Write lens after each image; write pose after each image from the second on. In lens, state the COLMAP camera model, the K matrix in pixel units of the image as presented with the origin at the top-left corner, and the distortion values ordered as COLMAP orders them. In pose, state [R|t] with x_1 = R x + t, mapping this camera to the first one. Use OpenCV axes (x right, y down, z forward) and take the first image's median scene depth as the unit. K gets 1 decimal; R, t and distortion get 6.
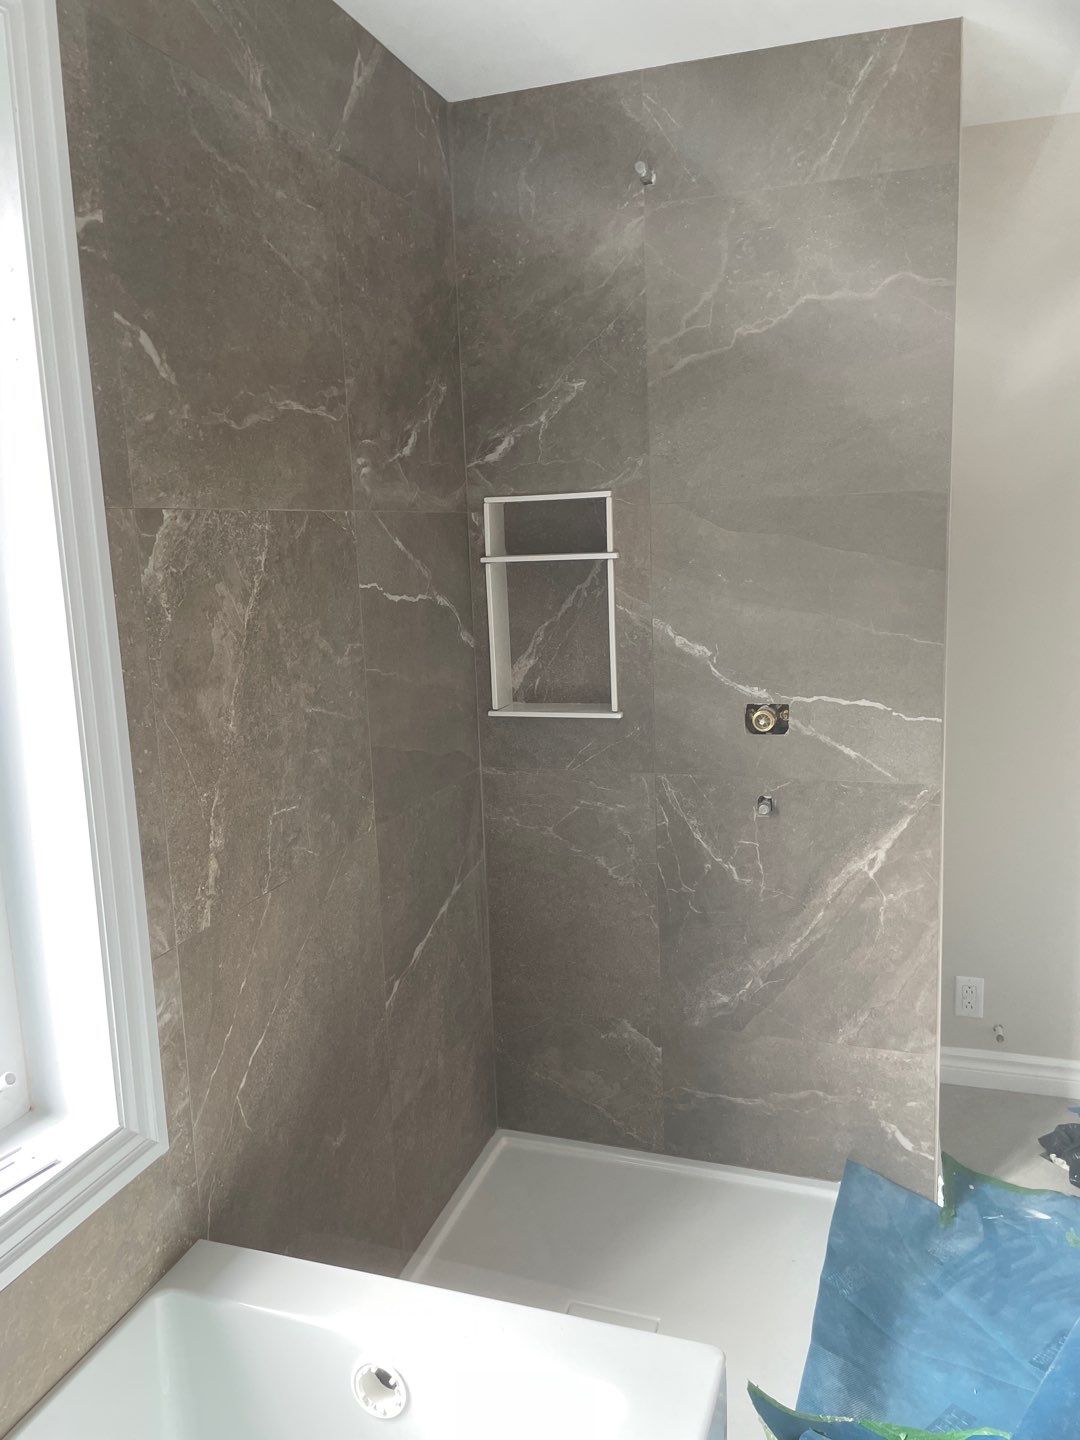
lens RADIAL K [[1088.4, 0, 551.1], [0, 1088.4, 714.6], [0, 0, 1]] dist [0.096229, -0.129195]
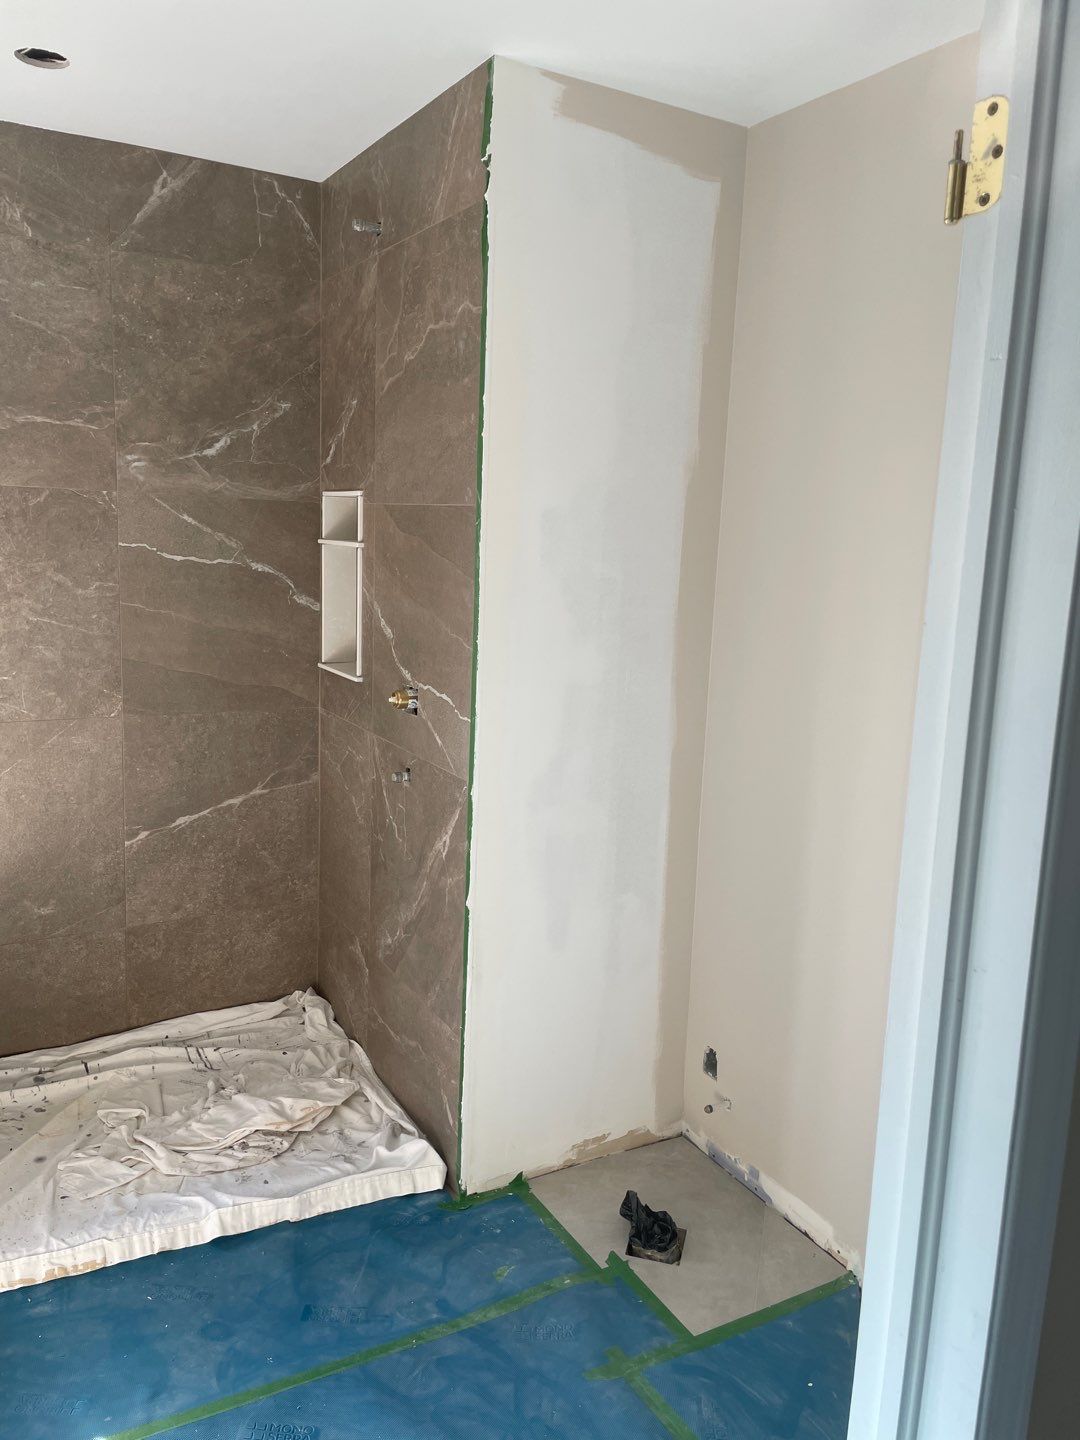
lens RADIAL K [[1088.4, 0, 551.1], [0, 1088.4, 714.6], [0, 0, 1]] dist [0.096229, -0.129195]
pose [[0.740816, 0.178205, -0.647638, 1.215450], [-0.179482, 0.981625, 0.064801, -0.093198], [0.647285, 0.068234, 0.759188, 0.284417]]
